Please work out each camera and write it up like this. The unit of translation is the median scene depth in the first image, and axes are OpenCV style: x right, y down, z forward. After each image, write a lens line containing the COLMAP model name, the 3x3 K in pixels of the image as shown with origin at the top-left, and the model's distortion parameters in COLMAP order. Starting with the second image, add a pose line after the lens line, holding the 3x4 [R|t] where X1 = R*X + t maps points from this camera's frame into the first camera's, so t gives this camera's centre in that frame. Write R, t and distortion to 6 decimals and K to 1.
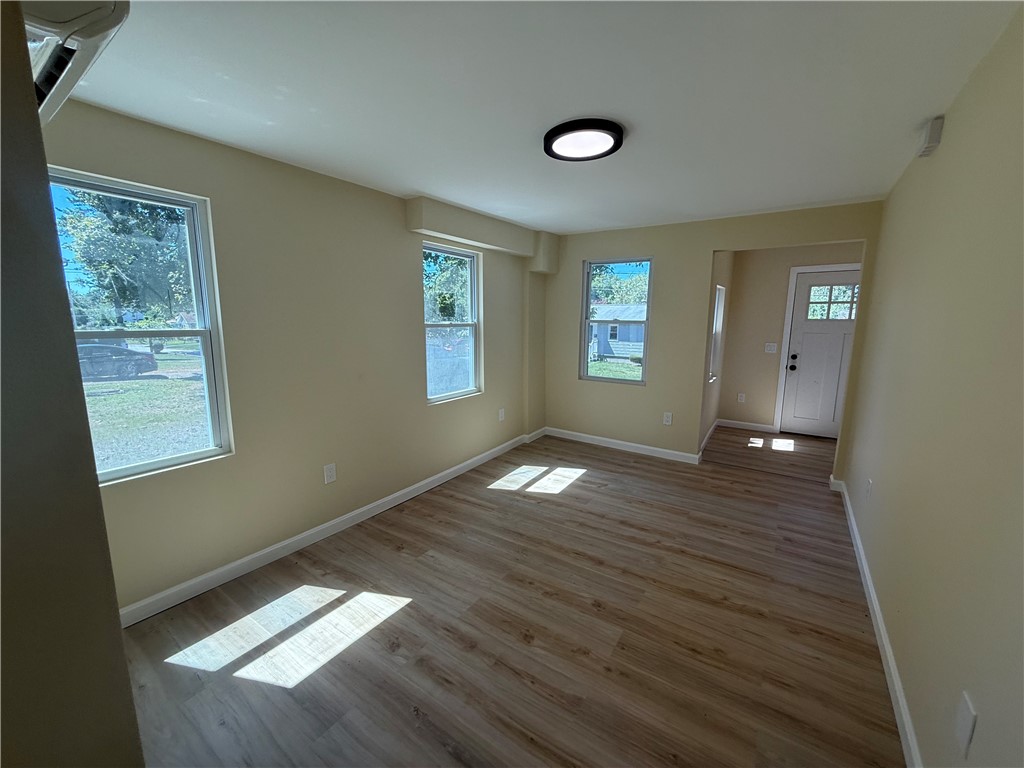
lens RADIAL K [[411.3, 0, 512.8], [0, 411.3, 387.1], [0, 0, 1]] dist [0.001359, 0.000113]
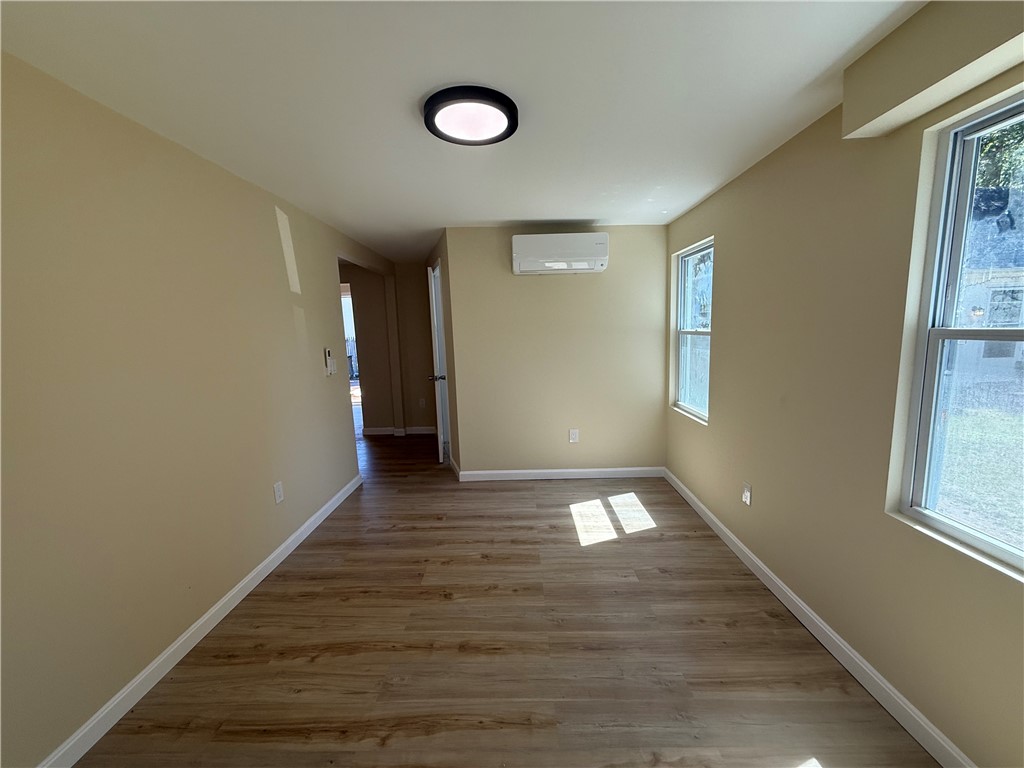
lens RADIAL K [[411.3, 0, 511.9], [0, 411.3, 386.0], [0, 0, 1]] dist [0.001359, 0.000113]
pose [[-0.837130, 0.097644, -0.538218, 0.528670], [-0.060378, 0.961432, 0.268334, -0.267344], [0.543661, 0.257127, -0.798948, 1.620943]]
